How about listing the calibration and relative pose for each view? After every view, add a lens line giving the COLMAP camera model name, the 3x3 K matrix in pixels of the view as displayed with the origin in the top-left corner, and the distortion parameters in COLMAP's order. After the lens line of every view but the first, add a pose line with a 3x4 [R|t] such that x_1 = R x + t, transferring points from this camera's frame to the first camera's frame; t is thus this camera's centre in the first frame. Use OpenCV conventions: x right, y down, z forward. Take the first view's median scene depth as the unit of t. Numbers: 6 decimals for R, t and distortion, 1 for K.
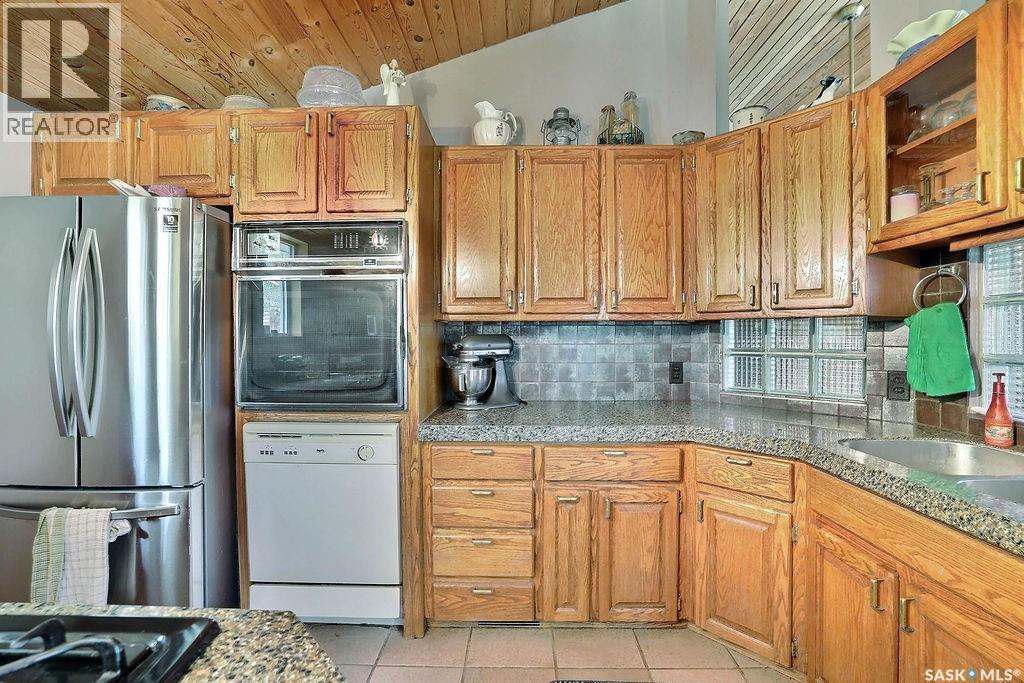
lens RADIAL K [[446.2, 0, 509.3], [0, 446.2, 337.7], [0, 0, 1]] dist [-0.053255, 0.020044]
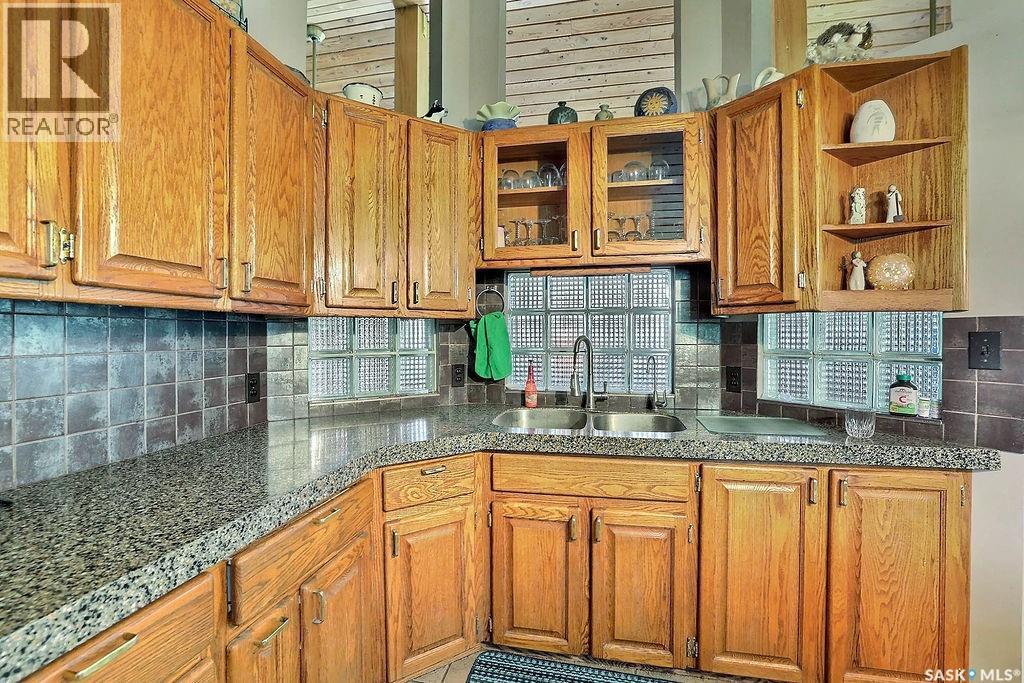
lens RADIAL K [[446.2, 0, 509.3], [0, 446.2, 337.7], [0, 0, 1]] dist [-0.053255, 0.020044]
pose [[0.183294, -0.006405, 0.983037, -0.330141], [0.007578, 0.999958, 0.005102, -0.003148], [-0.983029, 0.006514, 0.183335, 0.591771]]
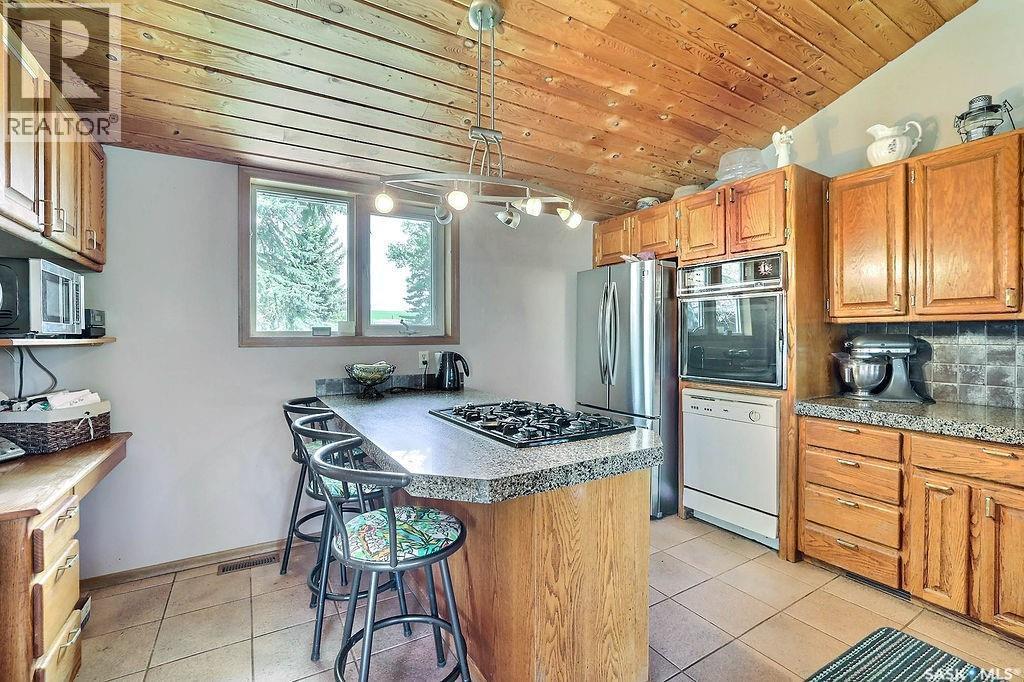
lens RADIAL K [[446.2, 0, 509.3], [0, 446.2, 337.2], [0, 0, 1]] dist [-0.053255, 0.020044]
pose [[0.524422, 0.006087, -0.851437, 0.462893], [-0.004528, 0.999980, 0.004359, -0.001189], [0.851446, 0.001569, 0.524439, -0.427876]]
